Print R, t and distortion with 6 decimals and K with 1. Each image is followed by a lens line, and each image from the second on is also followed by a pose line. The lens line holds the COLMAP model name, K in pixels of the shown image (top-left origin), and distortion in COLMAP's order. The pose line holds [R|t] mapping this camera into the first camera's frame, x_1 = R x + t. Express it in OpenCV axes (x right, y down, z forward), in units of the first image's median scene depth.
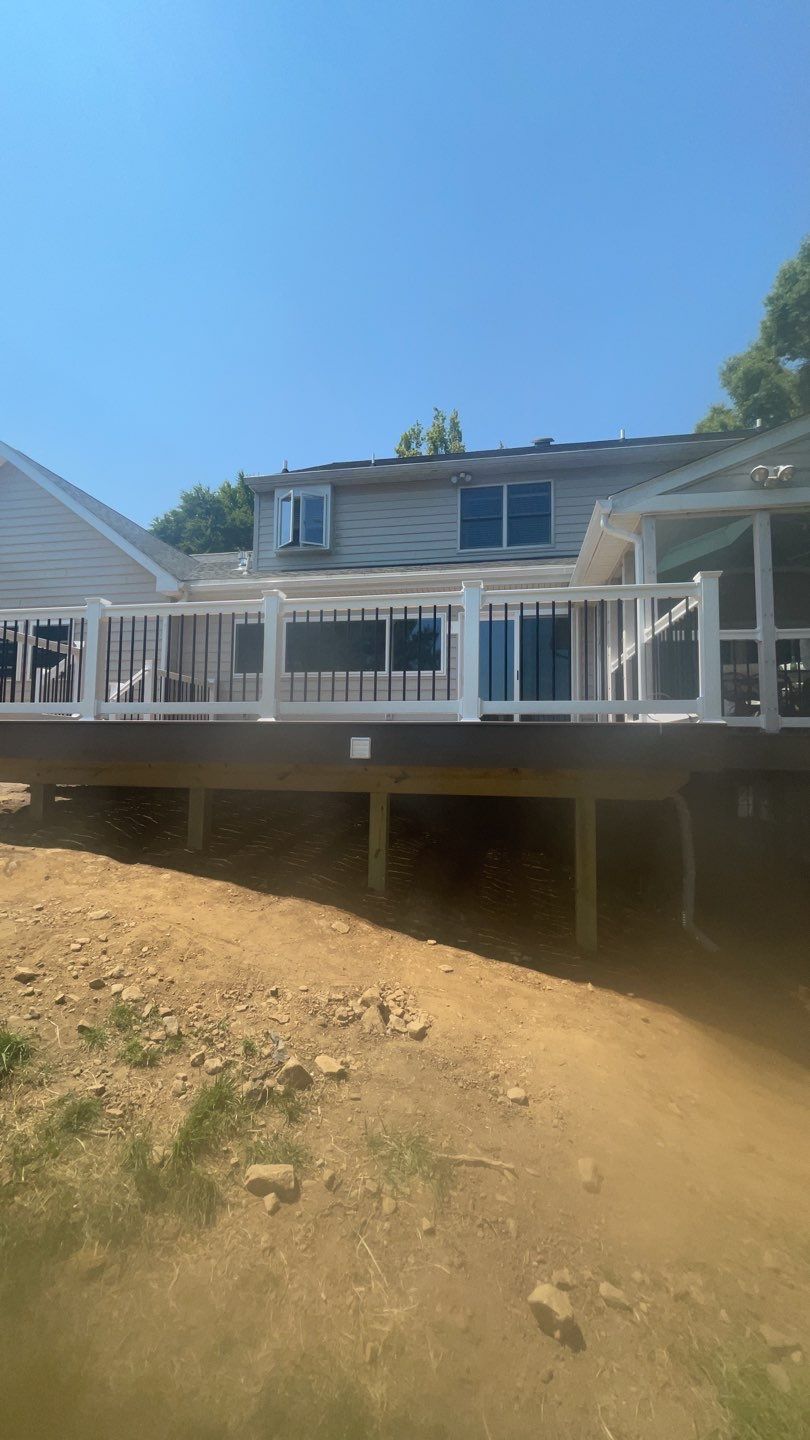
lens RADIAL K [[580.3, 0, 386.7], [0, 580.3, 714.4], [0, 0, 1]] dist [-0.027761, -0.000063]
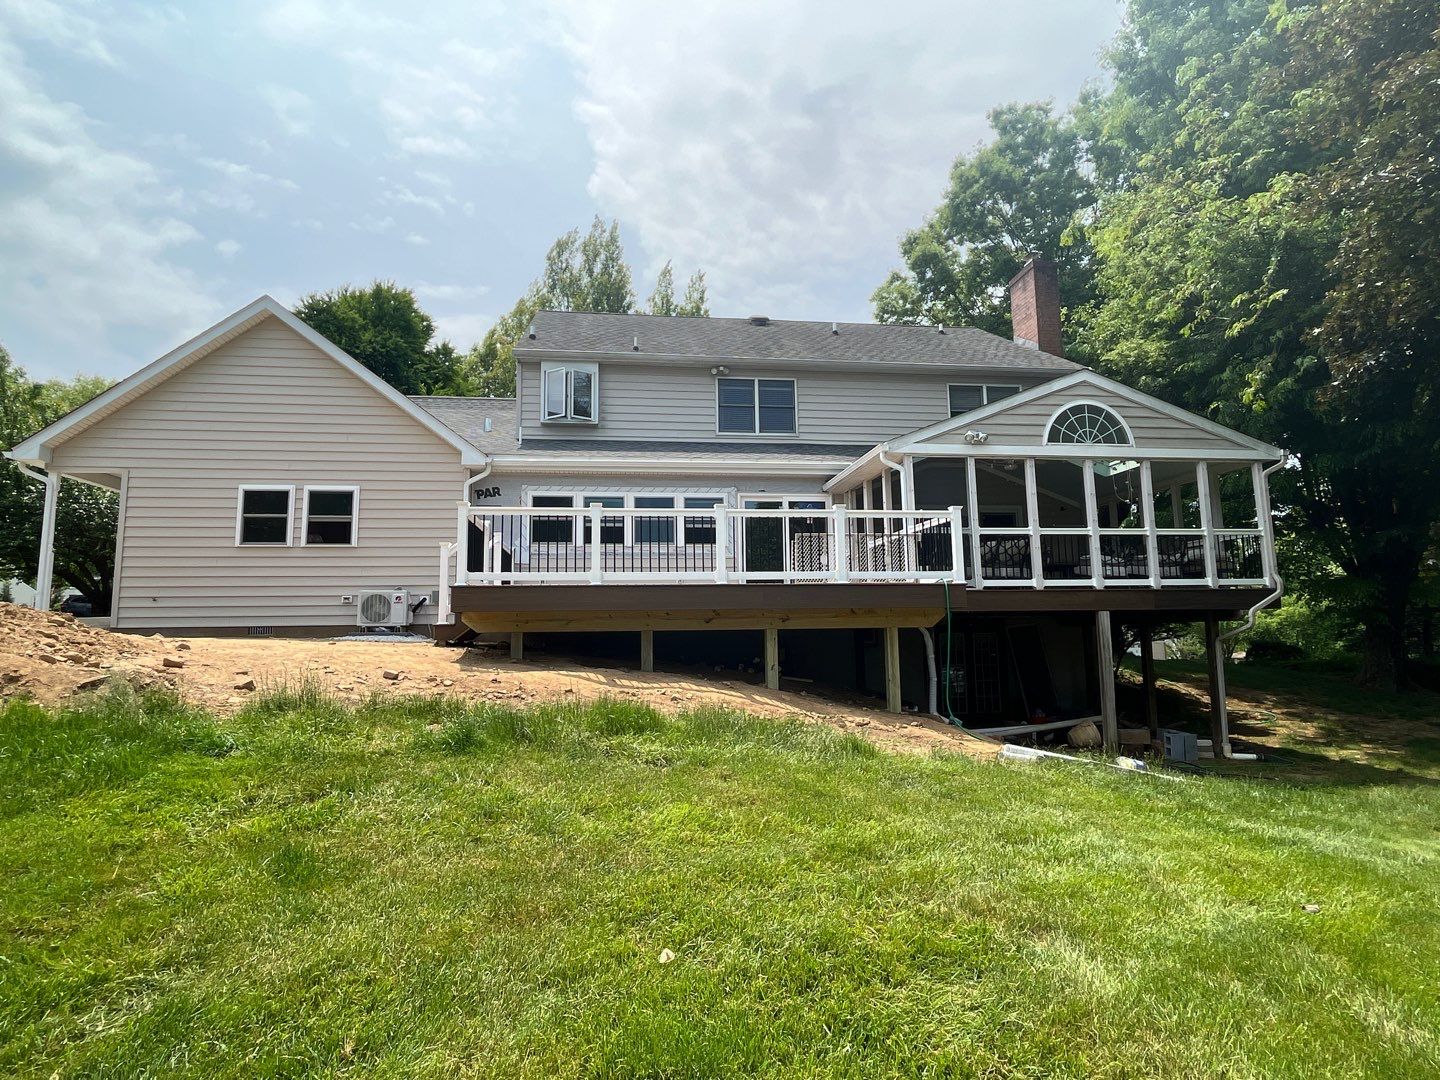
lens RADIAL K [[754.1, 0, 720.0], [0, 754.1, 533.9], [0, 0, 1]] dist [-0.003616, -0.000761]
pose [[0.951699, 0.012563, 0.306776, -0.334403], [0.005962, 0.998218, -0.059376, -0.000996], [-0.306975, 0.058337, 0.949928, -0.401654]]
